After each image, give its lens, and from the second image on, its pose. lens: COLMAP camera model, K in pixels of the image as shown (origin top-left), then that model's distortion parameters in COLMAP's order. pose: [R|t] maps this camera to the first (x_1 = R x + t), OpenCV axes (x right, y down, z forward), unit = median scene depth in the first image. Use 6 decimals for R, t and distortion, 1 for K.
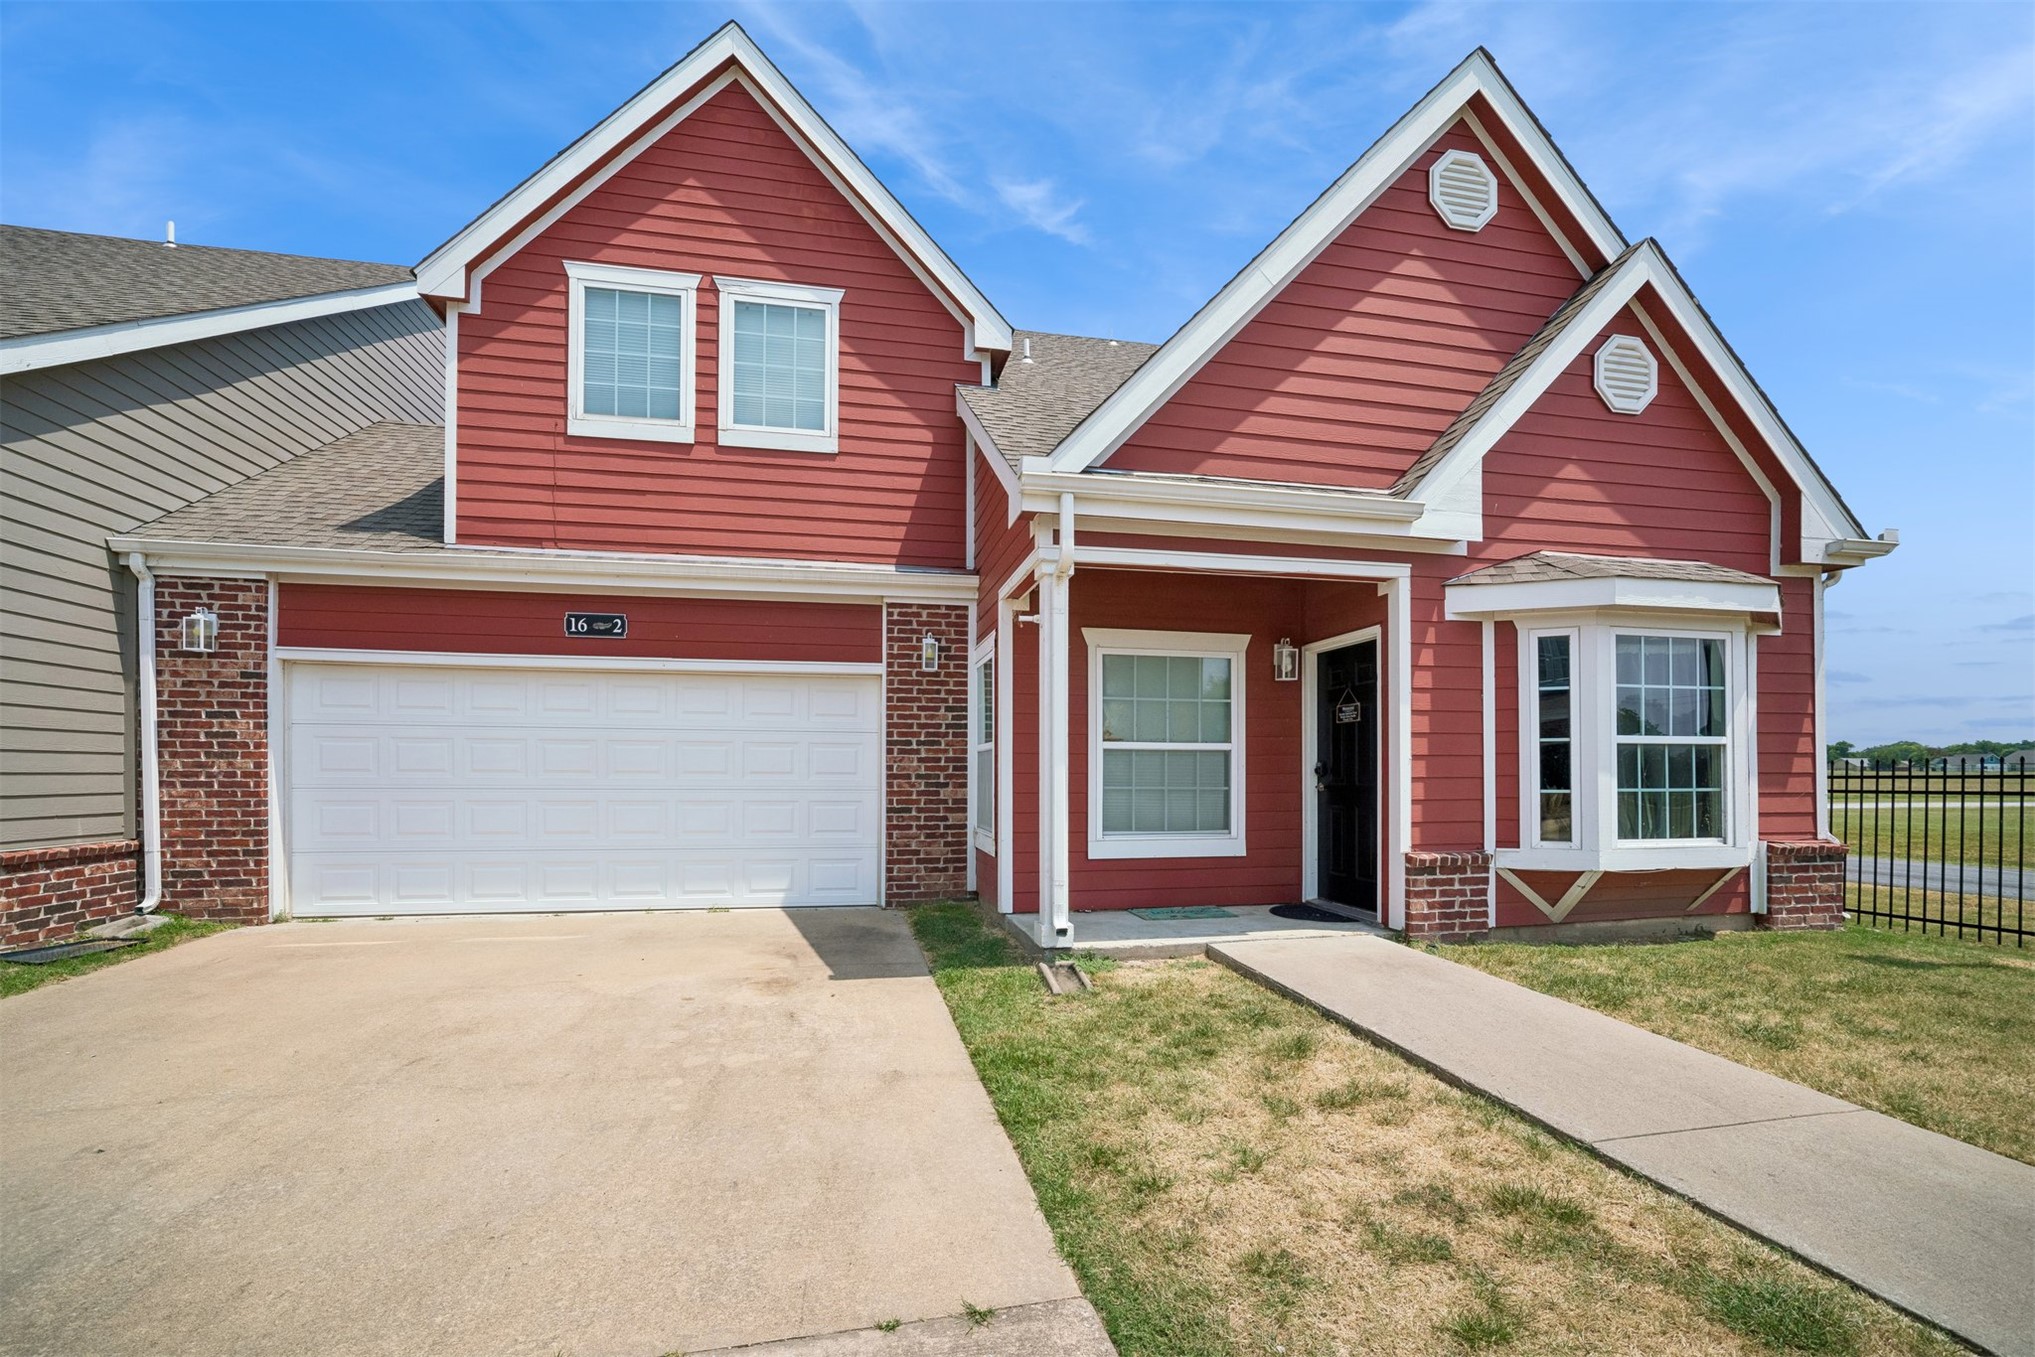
lens RADIAL K [[806.2, 0, 1009.6], [0, 806.2, 761.3], [0, 0, 1]] dist [-0.012225, 0.000537]
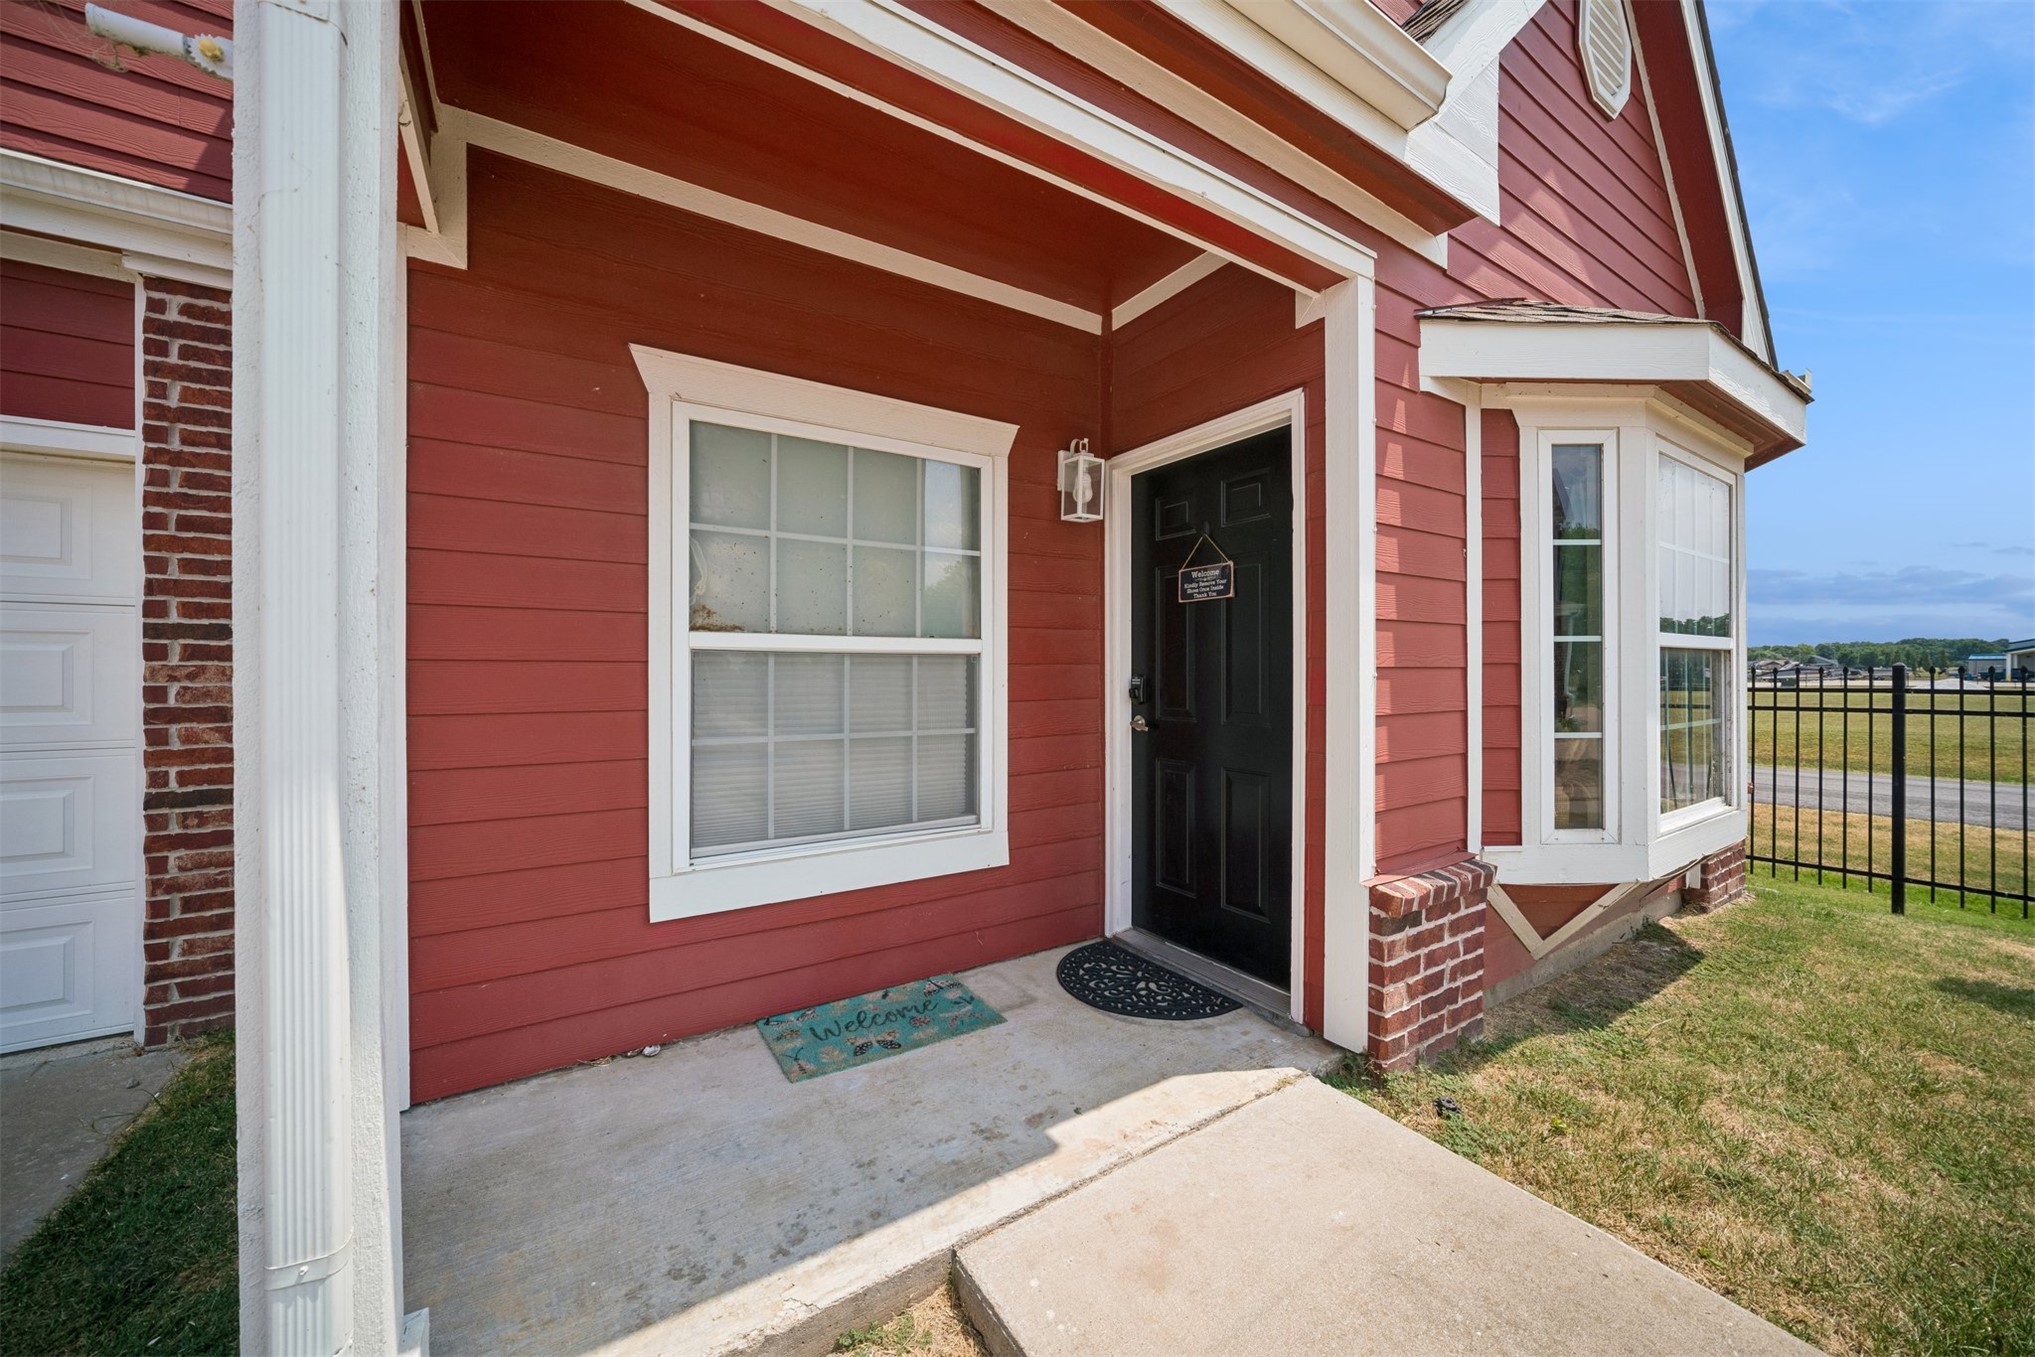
lens RADIAL K [[721.3, 0, 989.1], [0, 721.3, 668.6], [0, 0, 1]] dist [-0.009324, 0.000093]
pose [[0.937962, -0.002476, 0.346730, 0.134254], [-0.001472, 0.999937, 0.011123, -0.010441], [-0.346736, -0.010944, 0.937899, 0.619347]]
